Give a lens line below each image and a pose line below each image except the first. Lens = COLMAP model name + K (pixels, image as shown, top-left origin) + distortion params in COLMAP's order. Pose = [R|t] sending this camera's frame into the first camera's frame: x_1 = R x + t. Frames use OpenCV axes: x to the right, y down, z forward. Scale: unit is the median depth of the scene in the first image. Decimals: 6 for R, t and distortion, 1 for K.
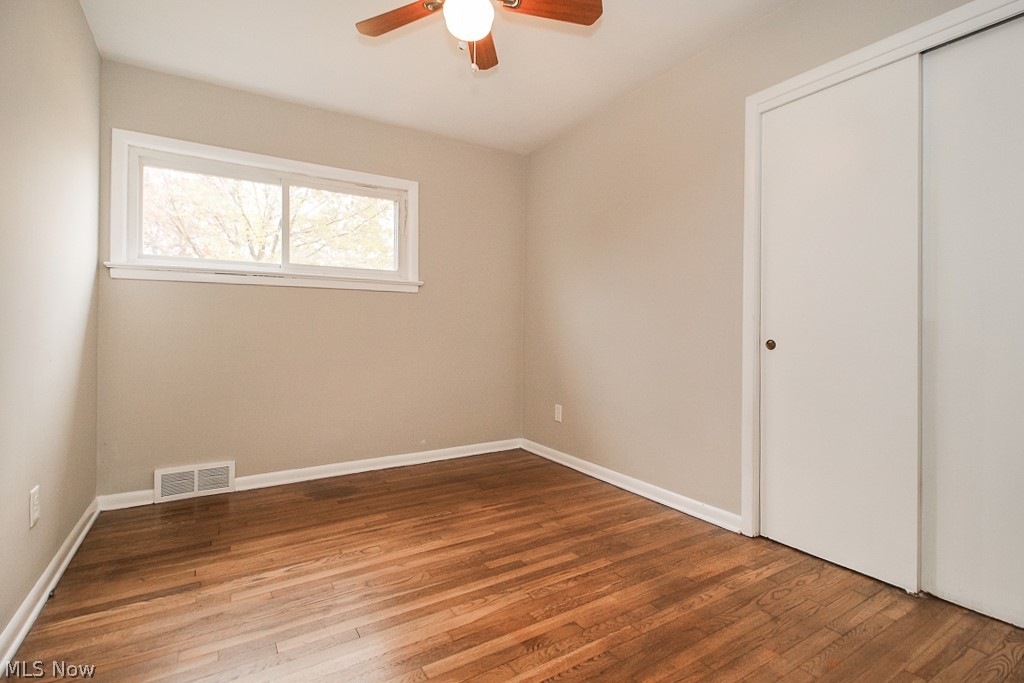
lens RADIAL K [[480.9, 0, 512.8], [0, 480.9, 333.4], [0, 0, 1]] dist [-0.003353, -0.003249]
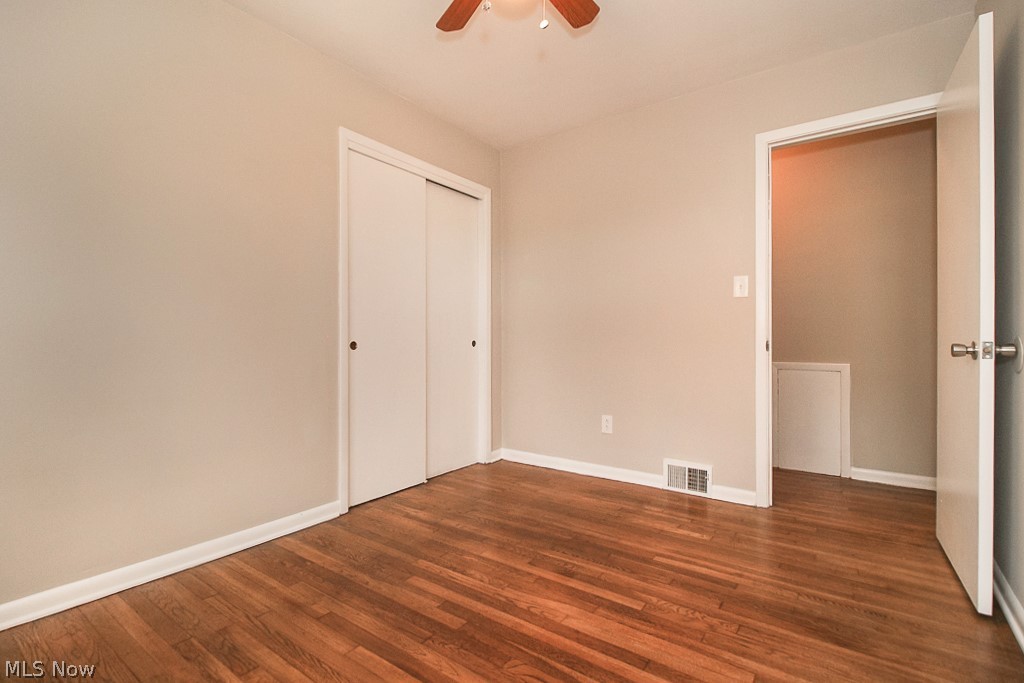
lens RADIAL K [[480.9, 0, 510.1], [0, 480.9, 342.9], [0, 0, 1]] dist [-0.003353, -0.003249]
pose [[-0.377567, -0.015297, 0.925856, -0.918433], [0.007462, 0.999781, 0.019561, -0.004961], [-0.925952, 0.014295, -0.377370, 1.365407]]
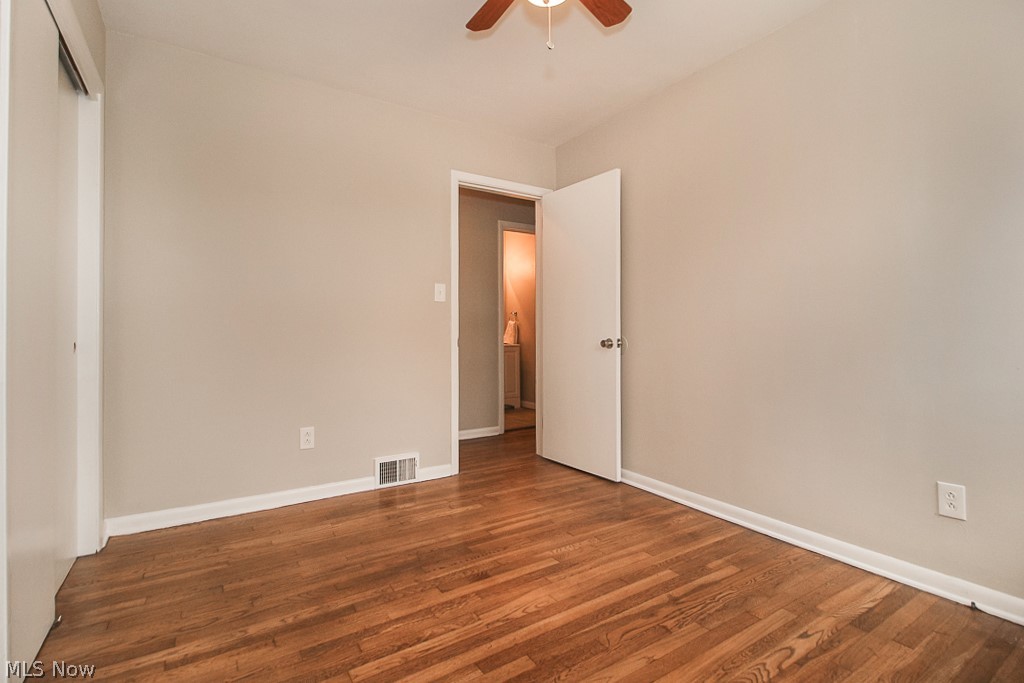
lens RADIAL K [[480.9, 0, 518.1], [0, 480.9, 319.2], [0, 0, 1]] dist [-0.003353, -0.003249]
pose [[-0.999544, -0.002677, -0.030077, -0.012763], [-0.002098, 0.999812, -0.019286, -0.015035], [0.030123, -0.019214, -0.999362, 1.929825]]
